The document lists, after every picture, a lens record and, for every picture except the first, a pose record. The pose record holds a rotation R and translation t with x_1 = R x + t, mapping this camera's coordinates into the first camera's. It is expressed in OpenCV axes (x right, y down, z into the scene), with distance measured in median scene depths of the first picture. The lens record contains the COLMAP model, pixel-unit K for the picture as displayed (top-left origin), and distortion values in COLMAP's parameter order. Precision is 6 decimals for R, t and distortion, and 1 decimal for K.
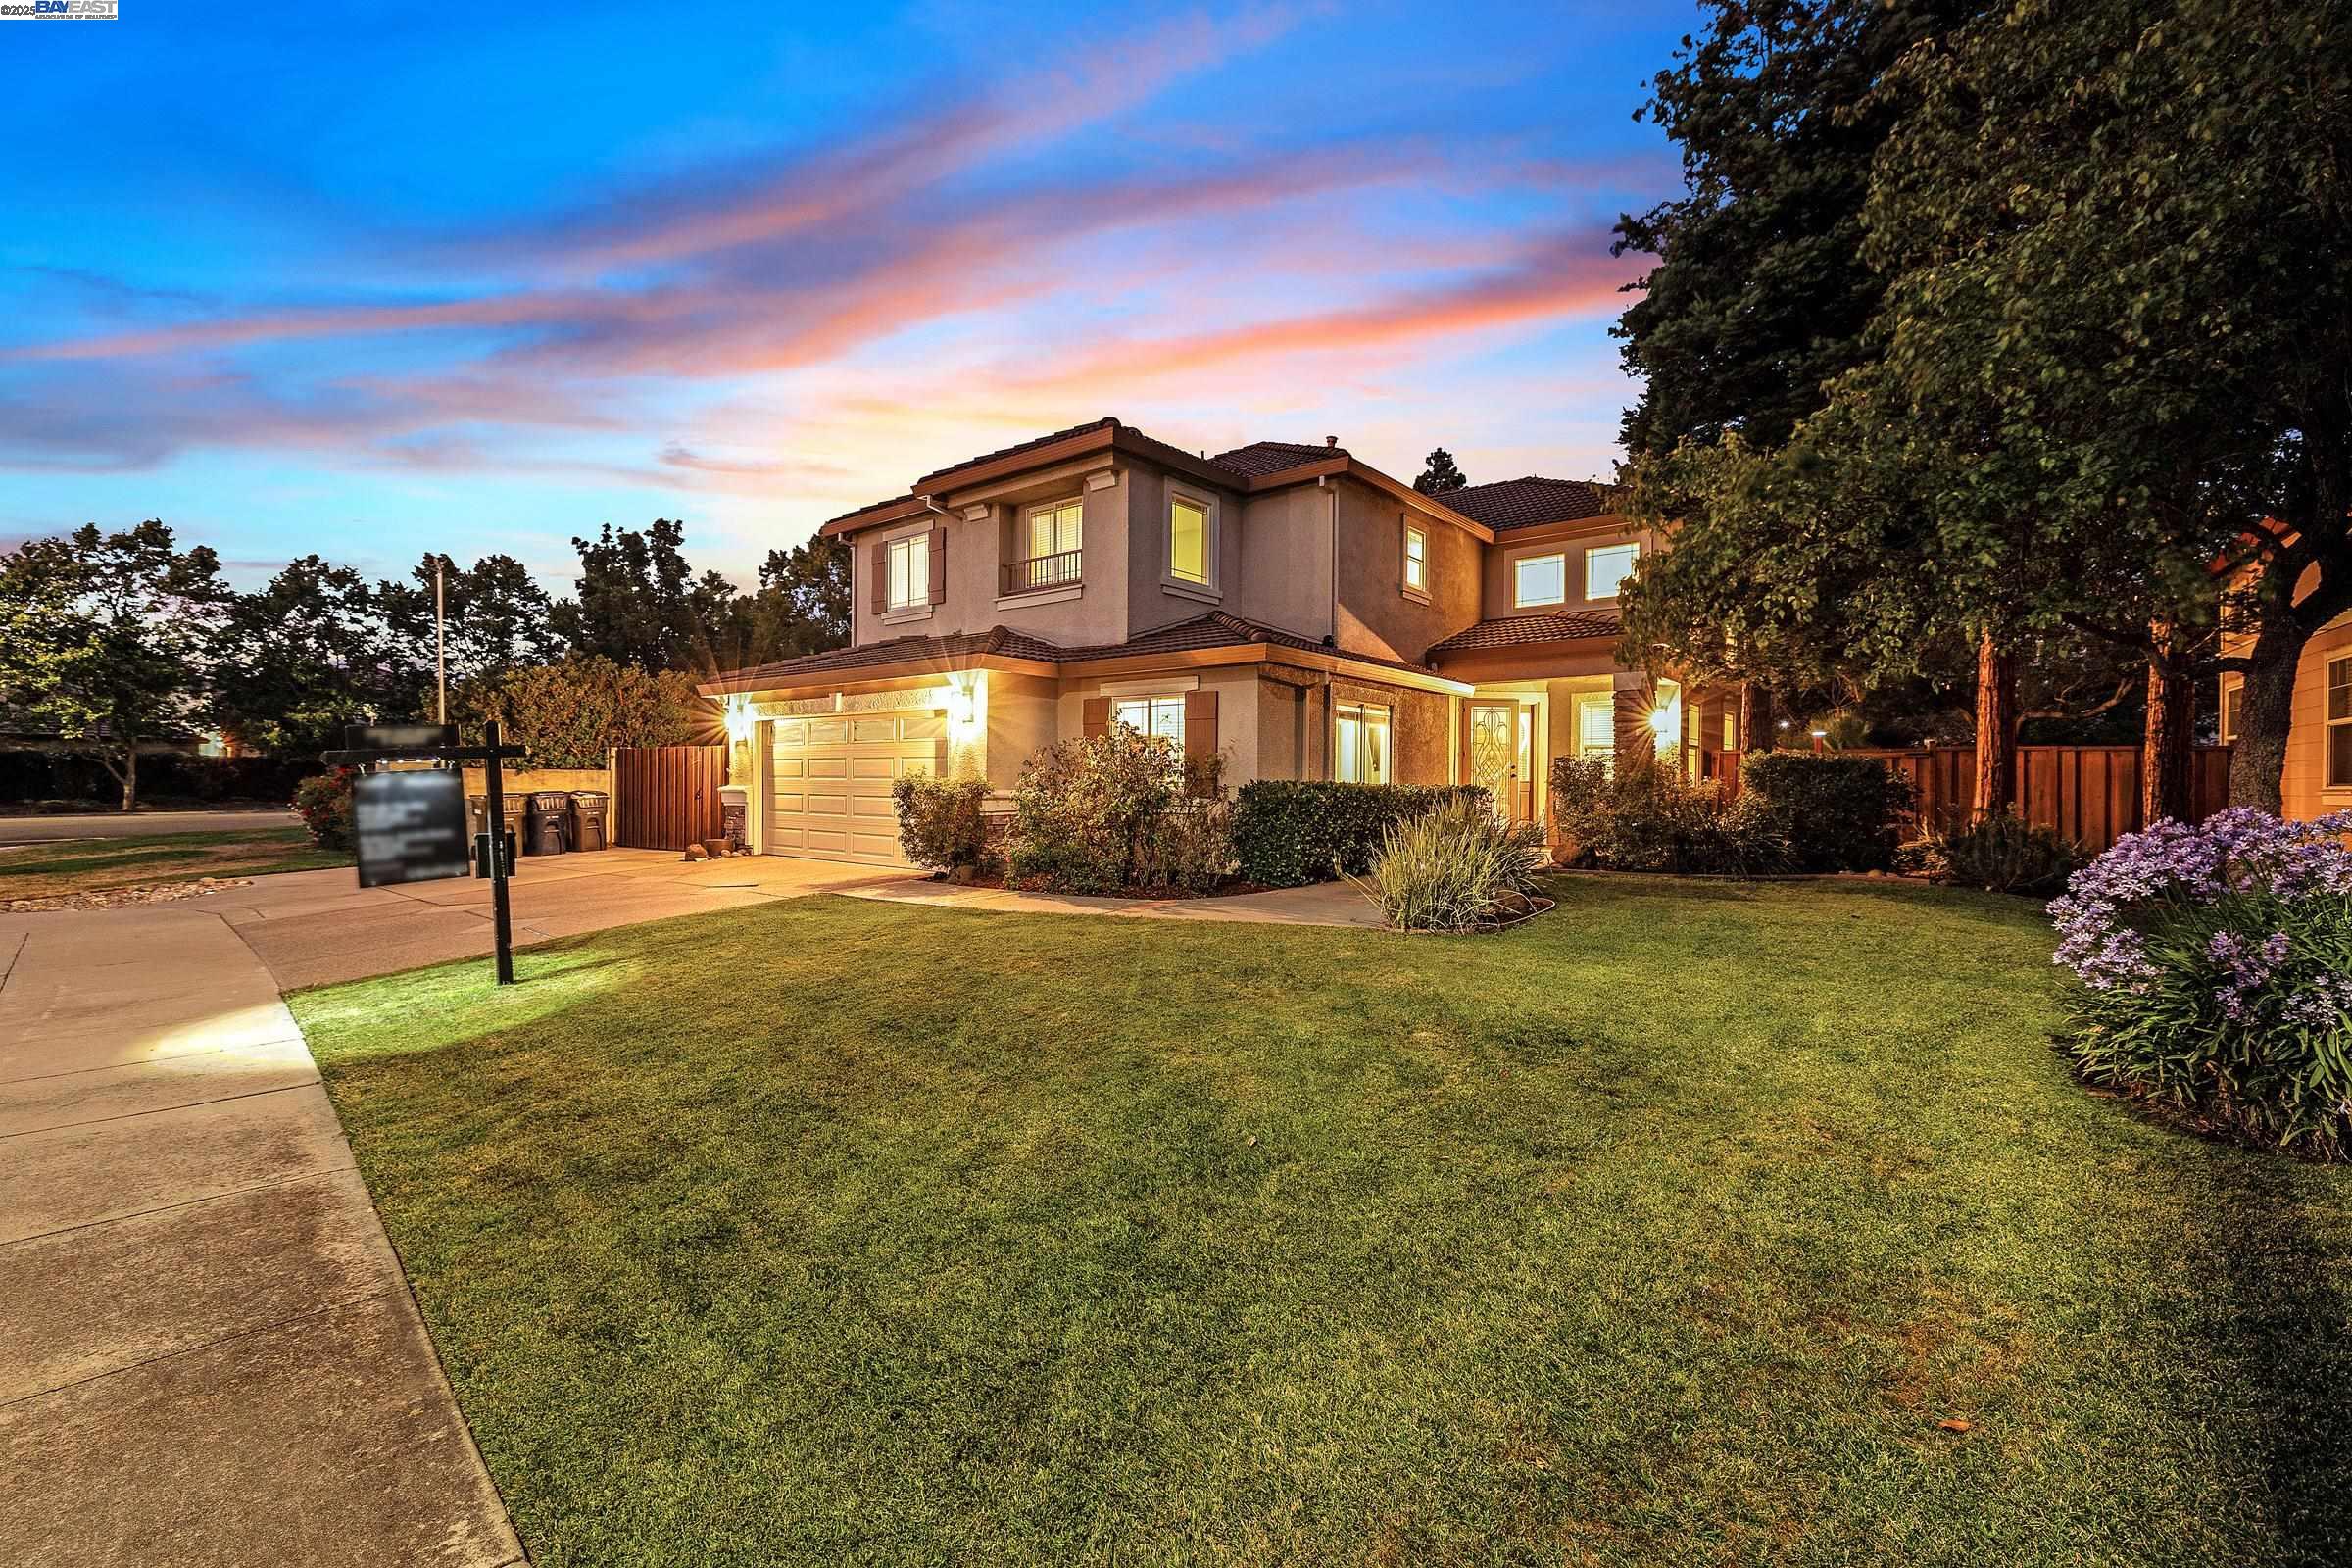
lens RADIAL K [[1001.3, 0, 1172.7], [0, 1001.3, 792.4], [0, 0, 1]] dist [0.000265, -0.000135]
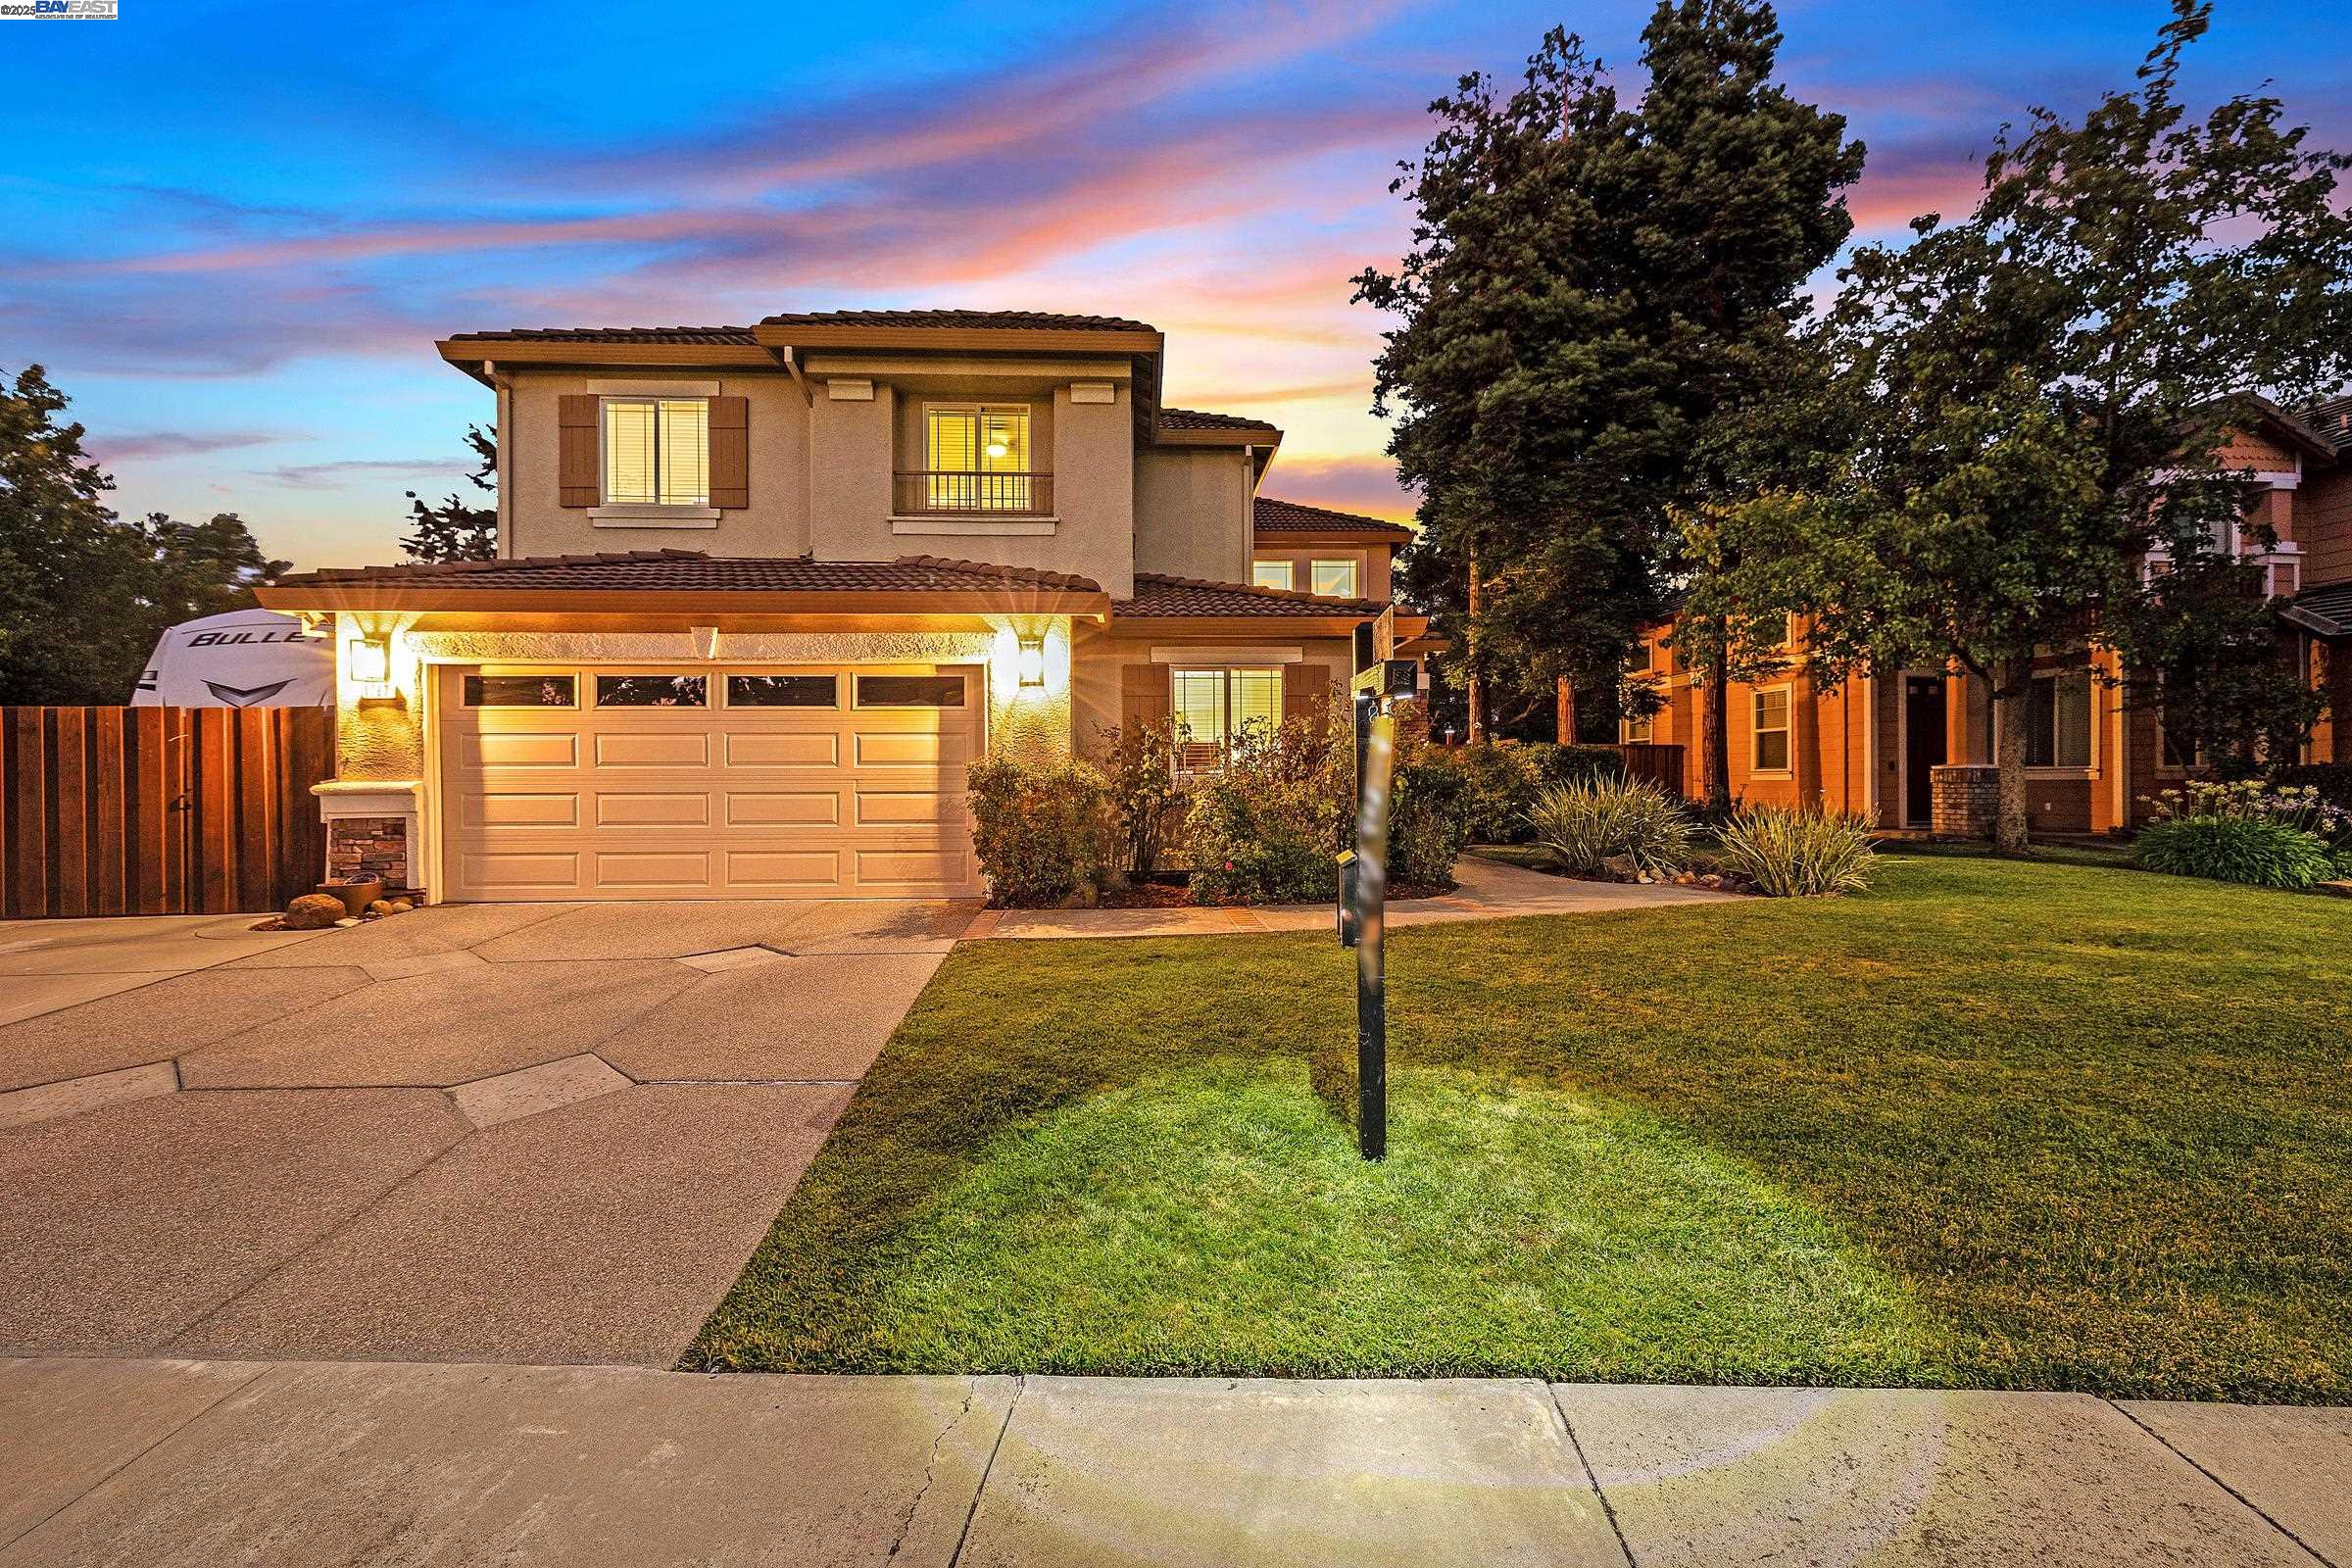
lens RADIAL K [[1001.3, 0, 1172.7], [0, 1001.3, 792.4], [0, 0, 1]] dist [0.000265, -0.000135]
pose [[0.742960, -0.017789, 0.669099, -0.513423], [0.016839, 0.999827, 0.007884, 0.002486], [-0.669124, 0.005409, 0.743131, 0.330924]]
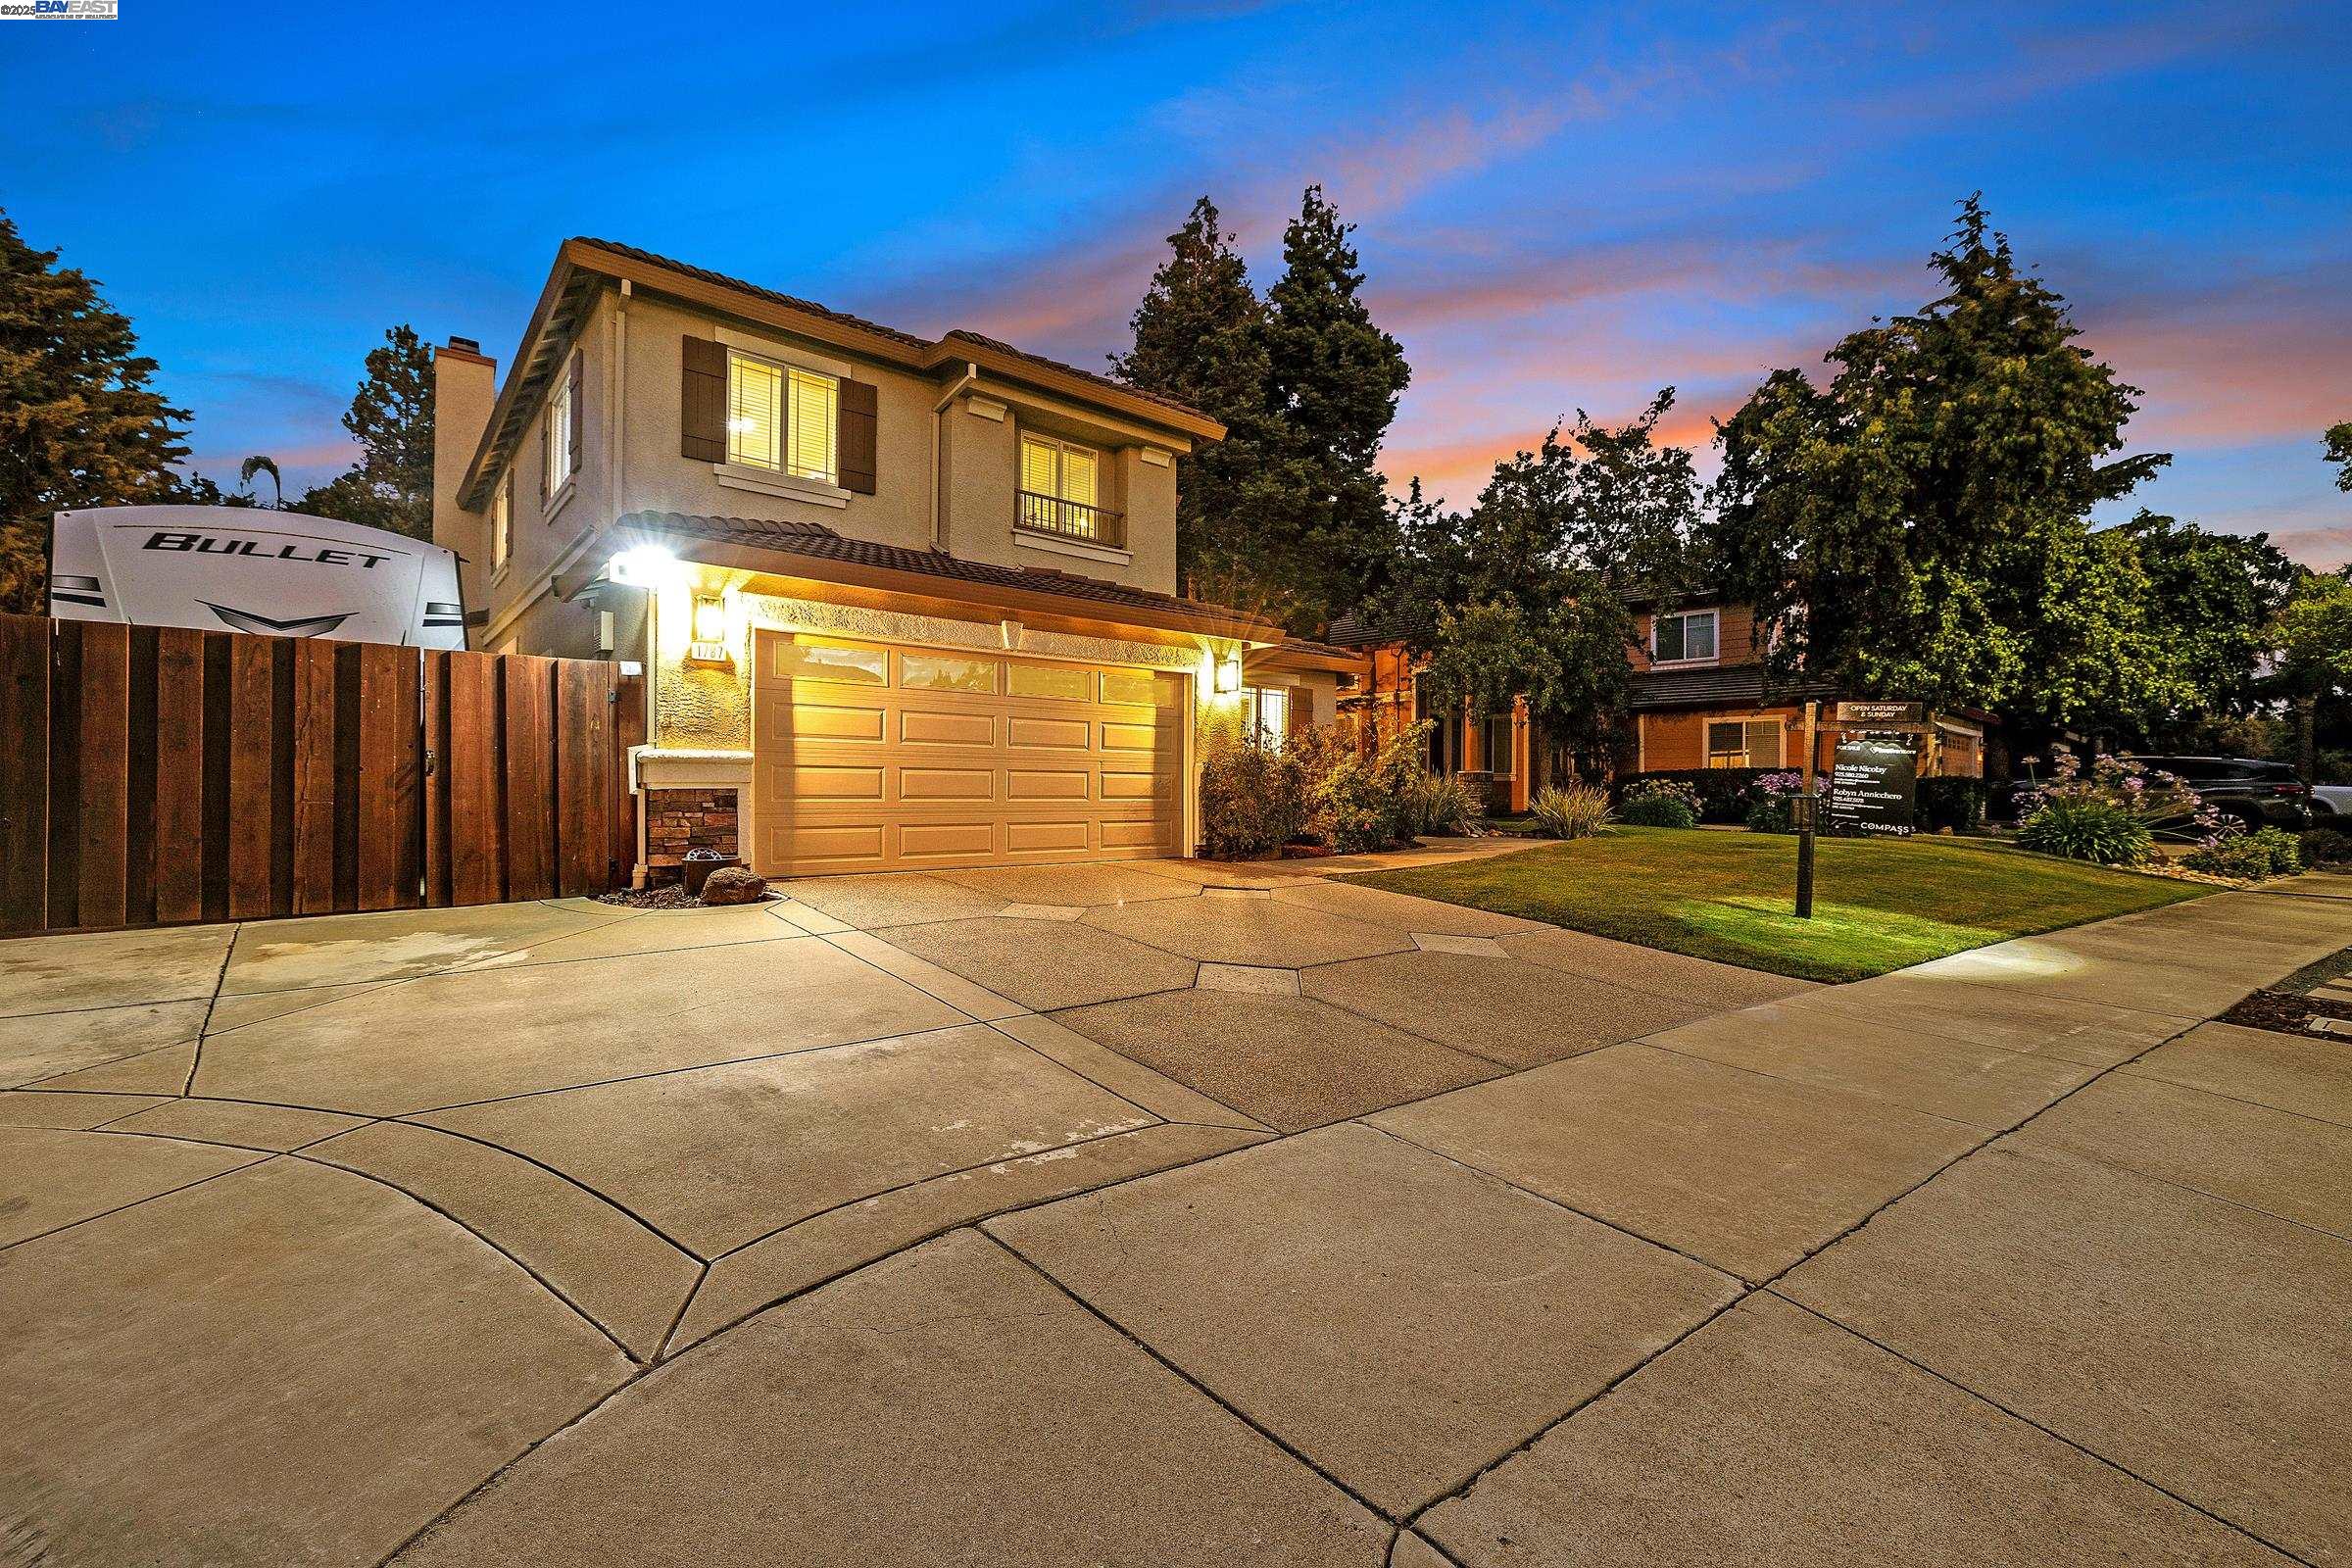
lens RADIAL K [[1001.3, 0, 1172.7], [0, 1001.3, 792.4], [0, 0, 1]] dist [0.000265, -0.000135]
pose [[0.184520, -0.009566, 0.982782, -0.953501], [0.003759, 0.999952, 0.009027, 0.012405], [-0.982822, 0.002029, 0.184547, 0.728866]]
